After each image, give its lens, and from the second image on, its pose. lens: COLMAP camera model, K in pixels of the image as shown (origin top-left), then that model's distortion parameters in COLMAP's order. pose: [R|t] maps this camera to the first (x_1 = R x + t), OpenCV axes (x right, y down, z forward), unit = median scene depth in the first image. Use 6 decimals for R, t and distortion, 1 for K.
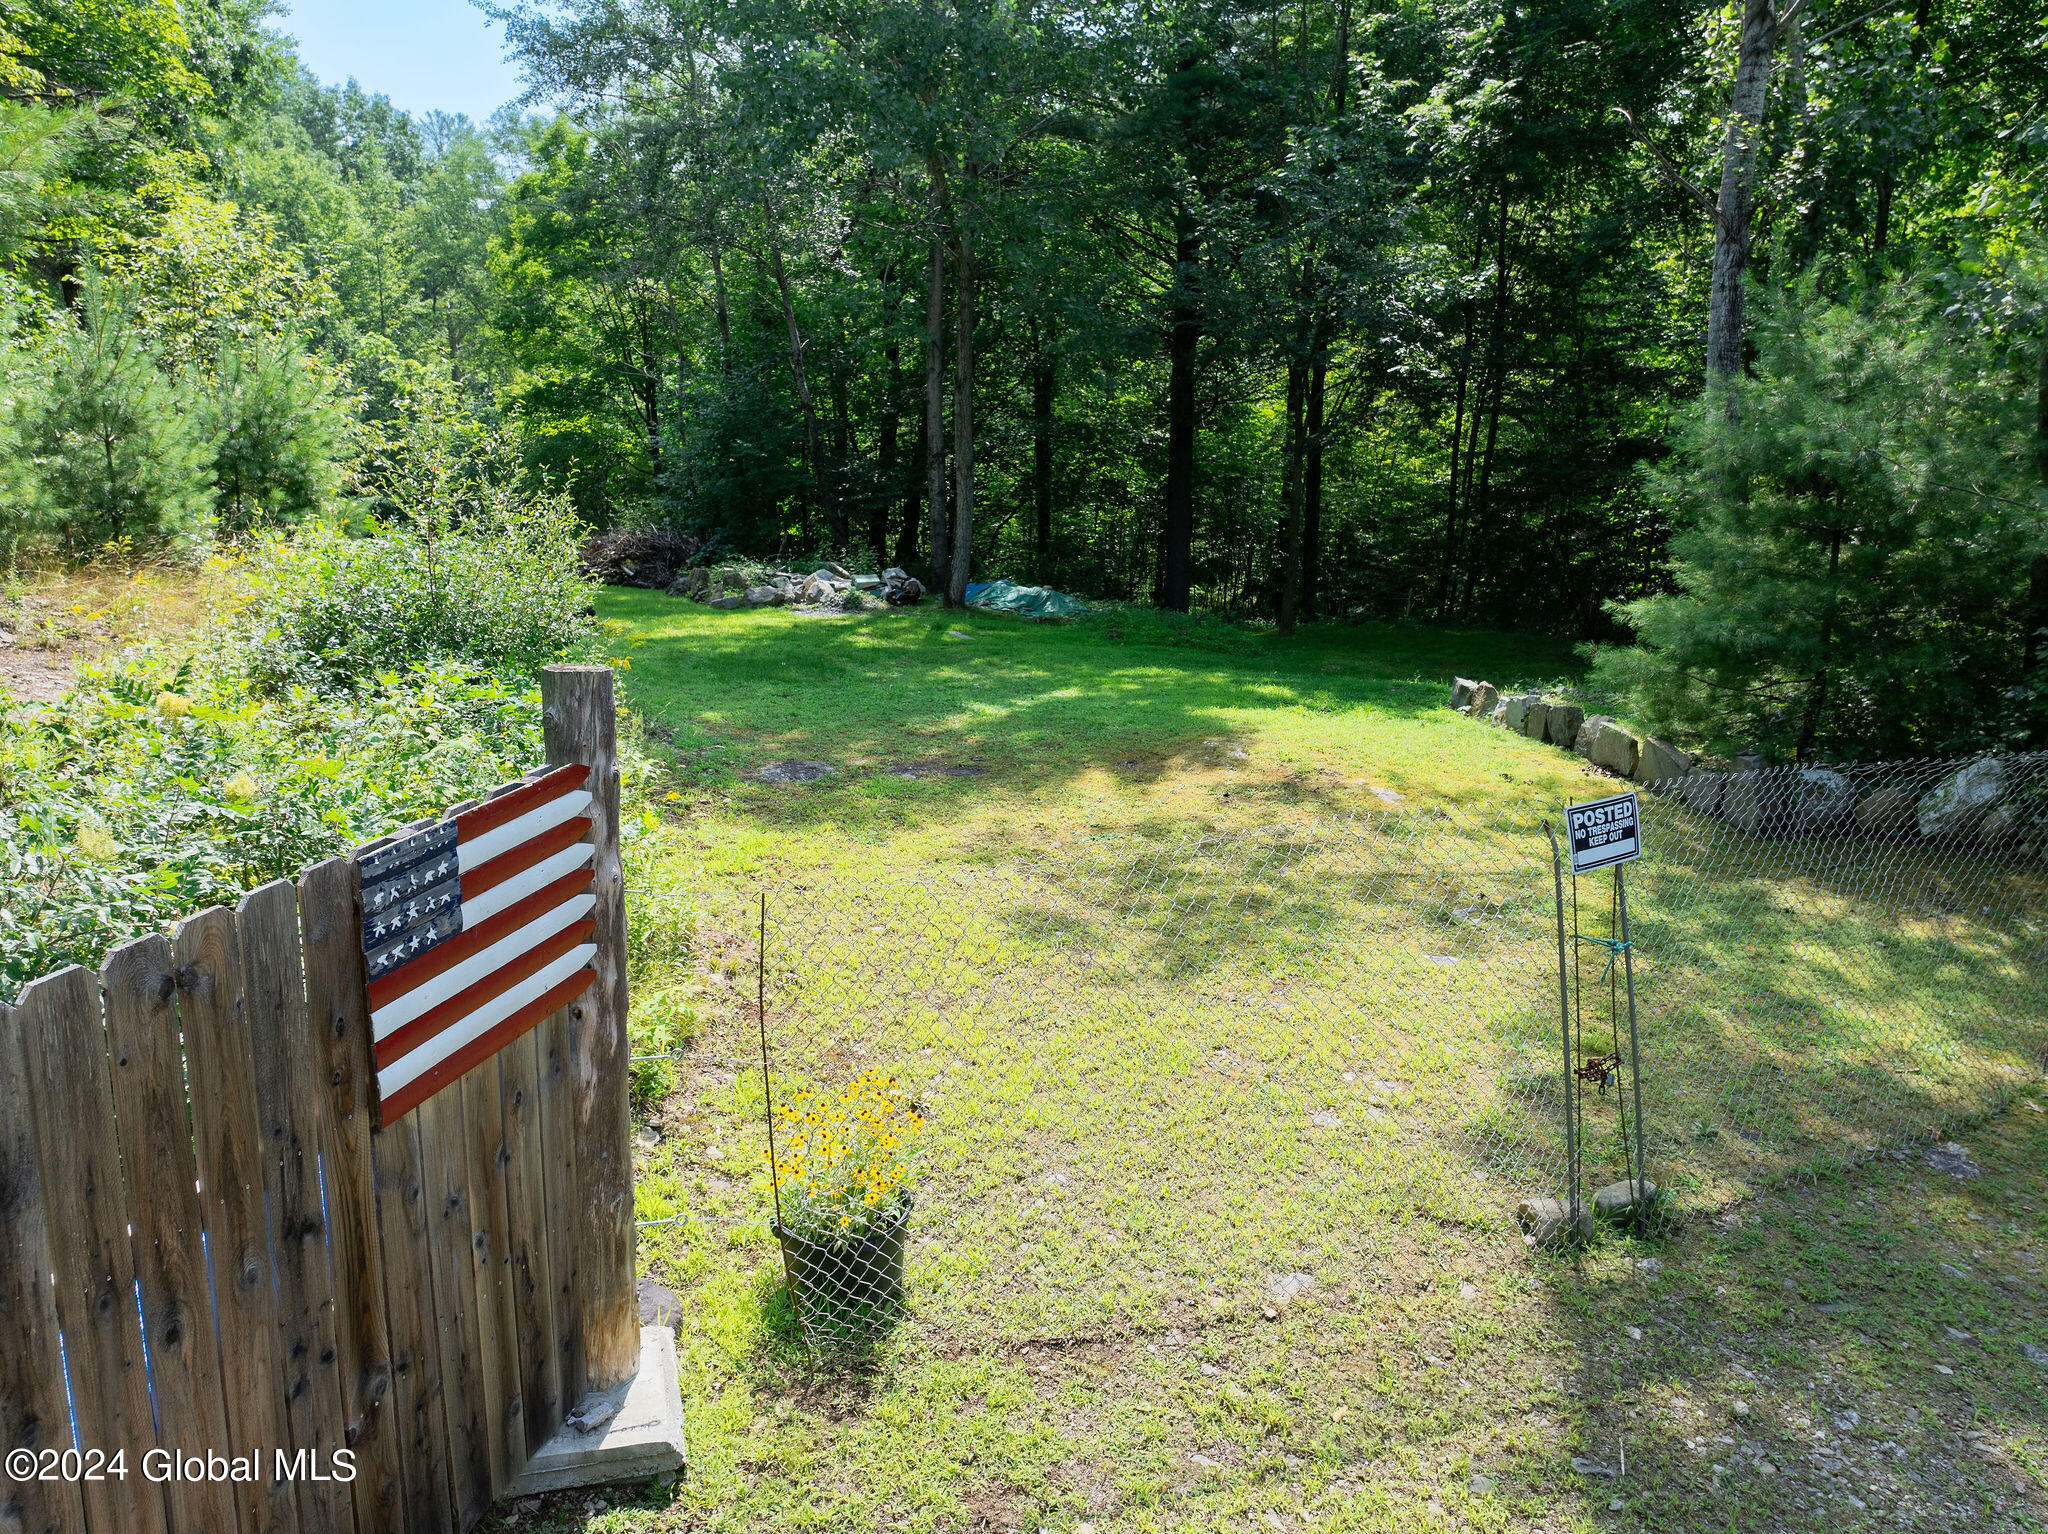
lens RADIAL K [[1446.1, 0, 1037.2], [0, 1446.1, 754.5], [0, 0, 1]] dist [-0.047591, 0.020770]
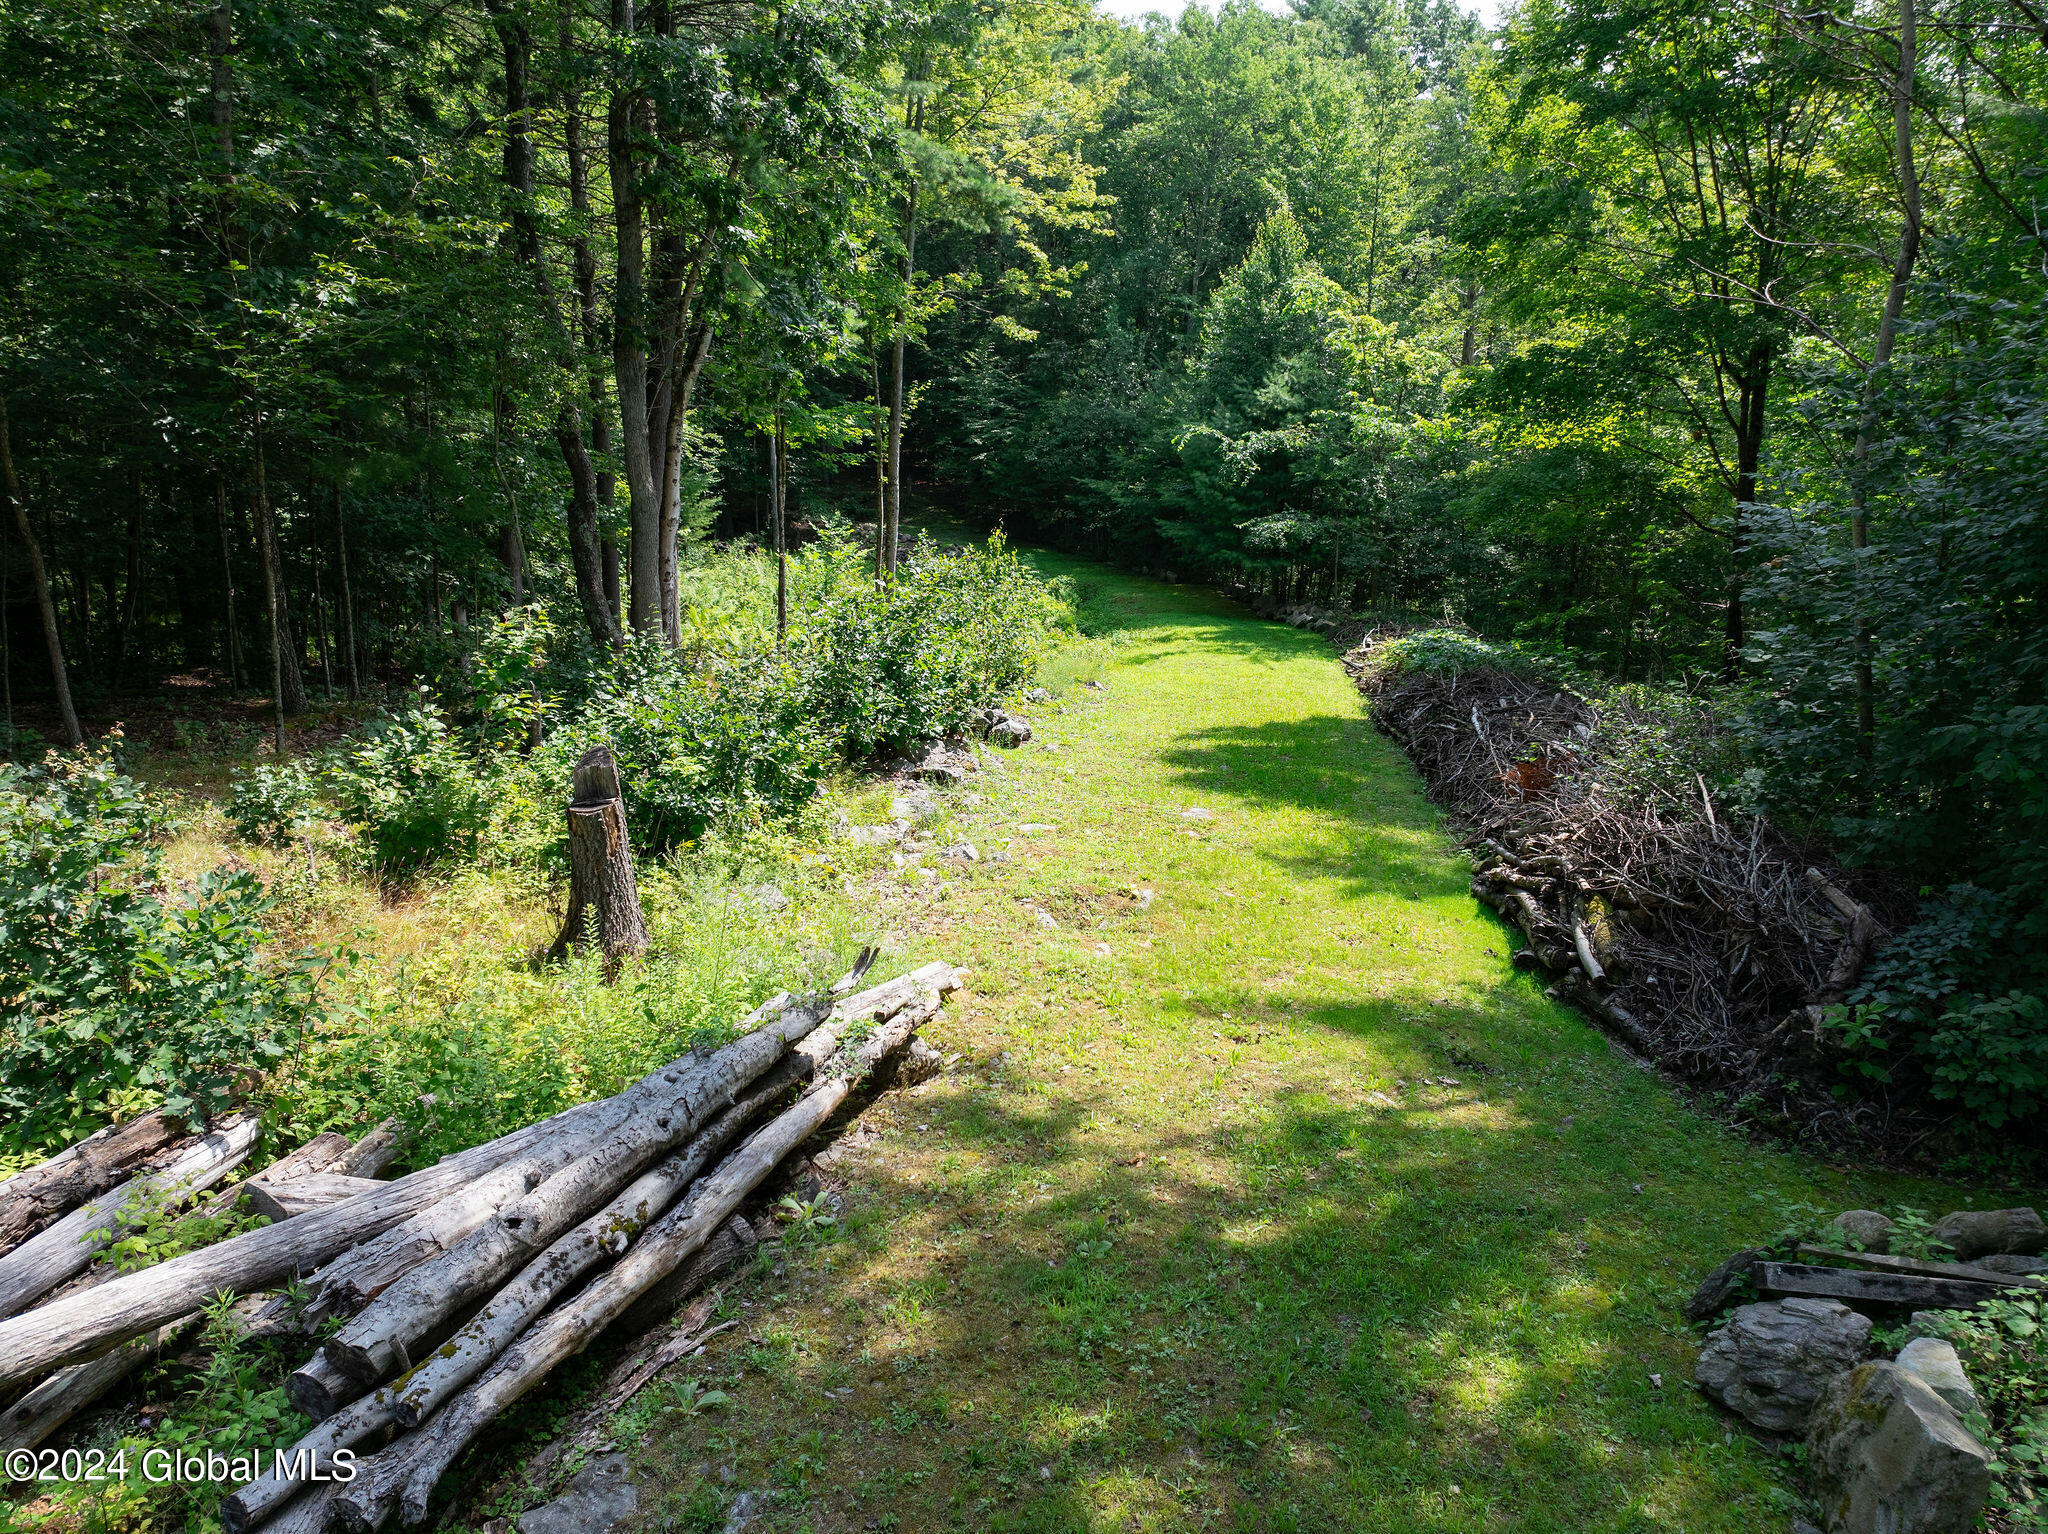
lens RADIAL K [[1464.2, 0, 1025.1], [0, 1464.2, 760.7], [0, 0, 1]] dist [-0.040894, 0.000205]
pose [[0.762115, 0.169941, -0.624741, -0.158917], [-0.163315, 0.984194, 0.068492, -0.139939], [0.626506, 0.049831, 0.777822, 0.573732]]
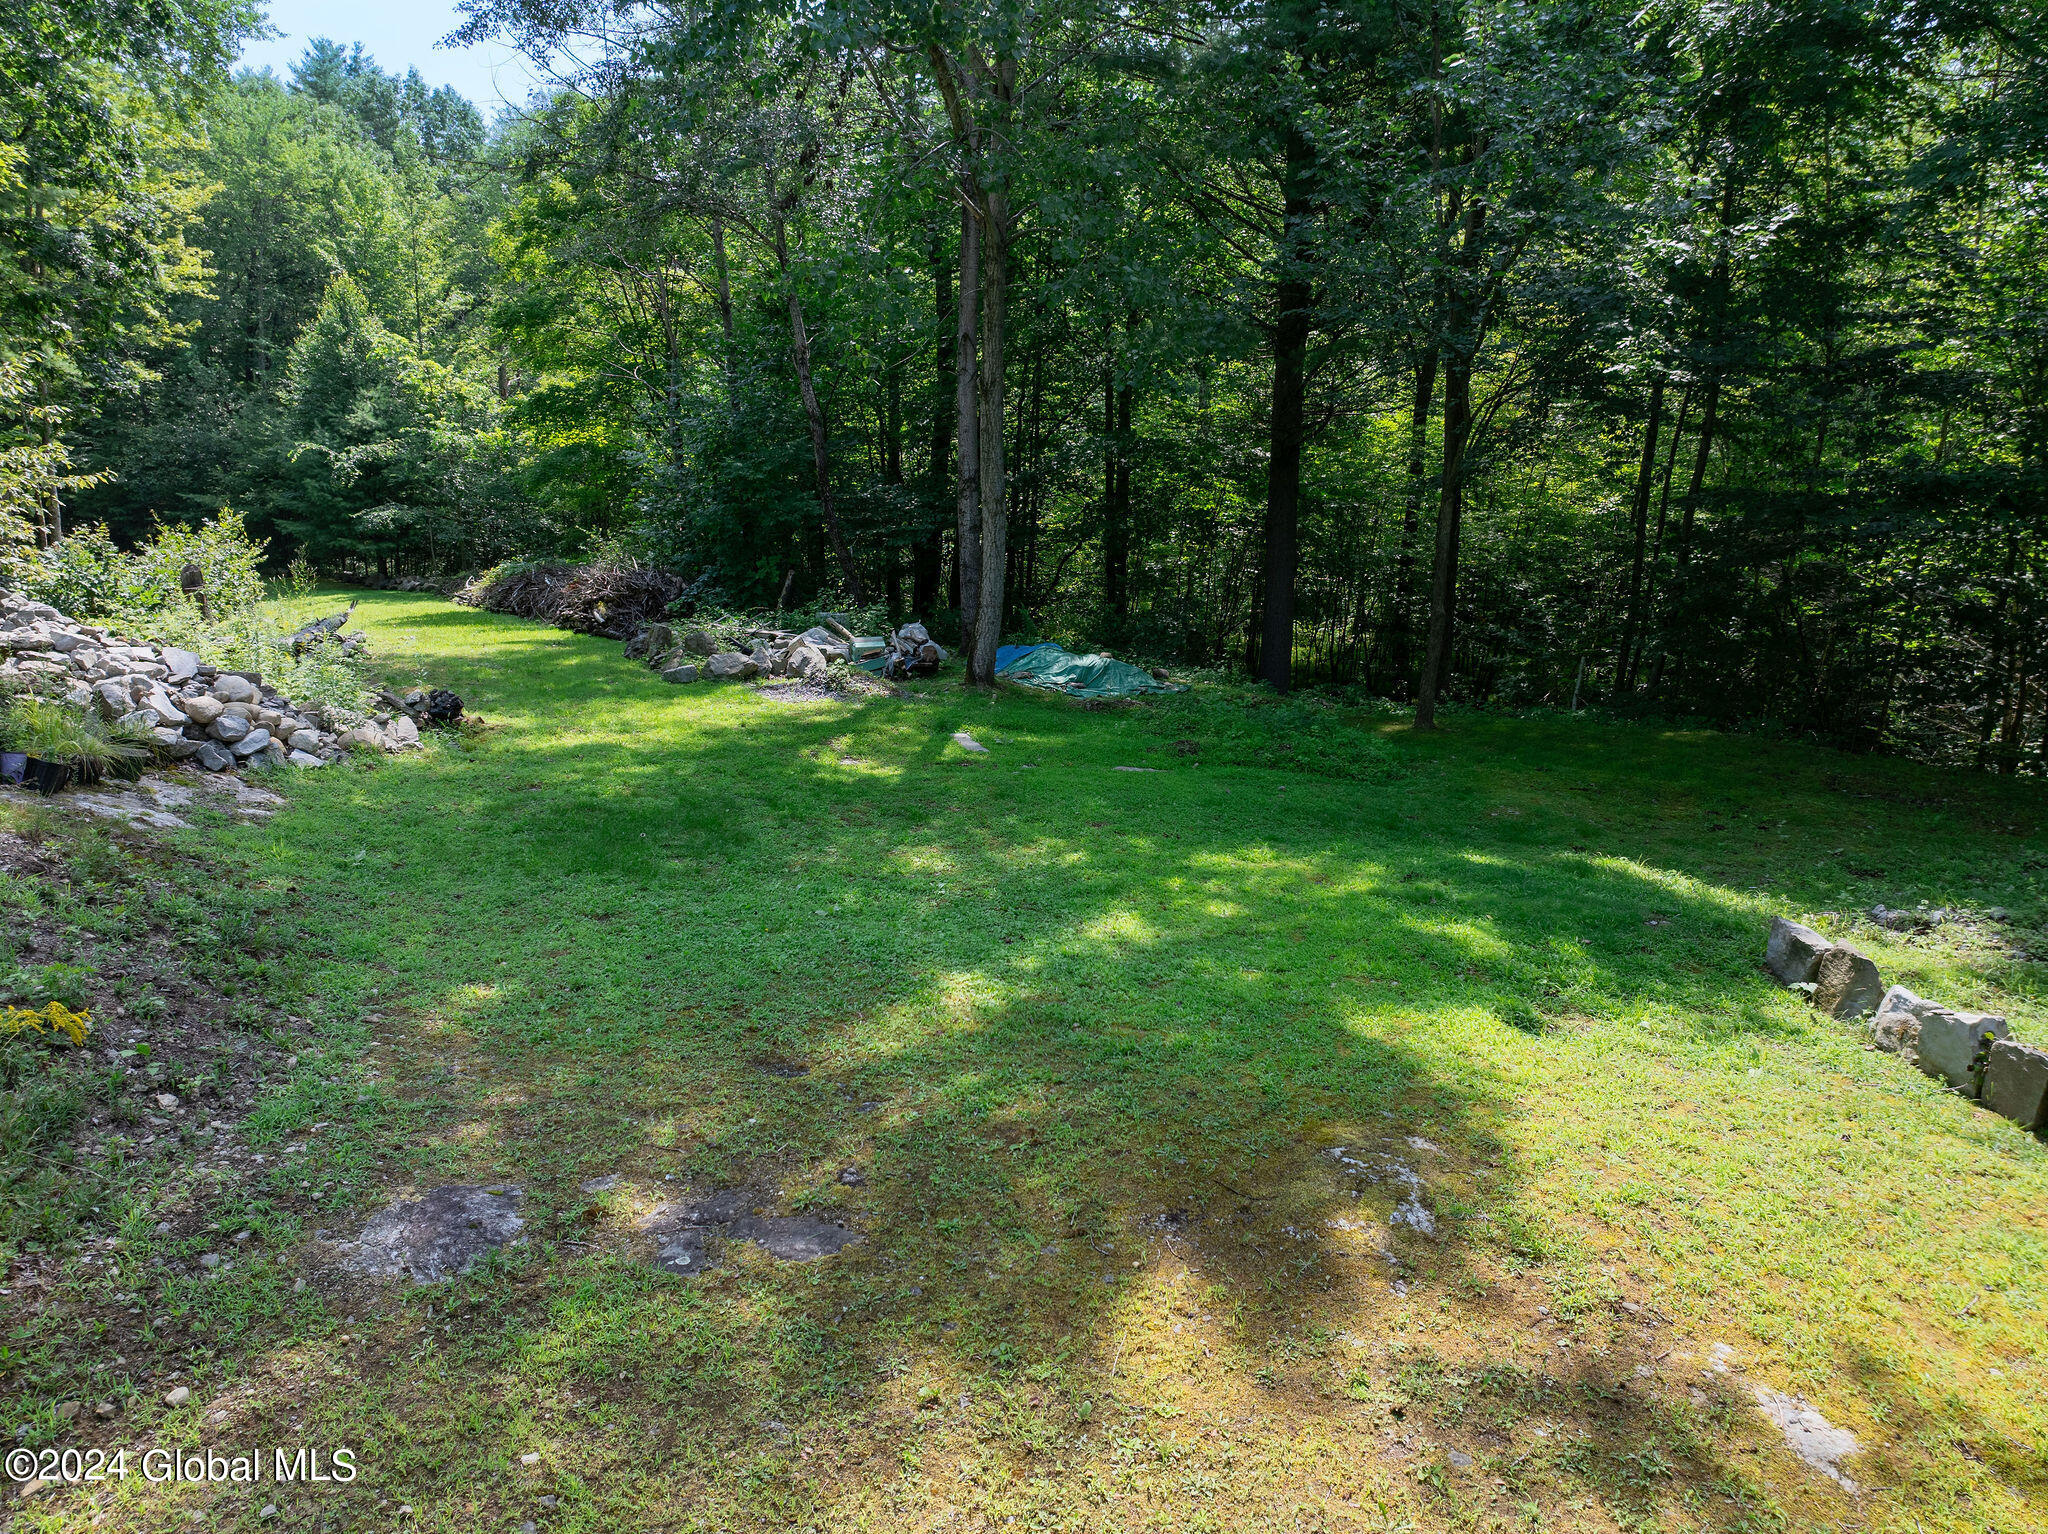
lens RADIAL K [[1446.1, 0, 1037.2], [0, 1446.1, 754.5], [0, 0, 1]] dist [-0.047591, 0.020770]
pose [[0.997722, 0.019032, -0.064719, 0.015183], [-0.019277, 0.999809, -0.003176, -0.043128], [0.064646, 0.004417, 0.997898, 0.168386]]
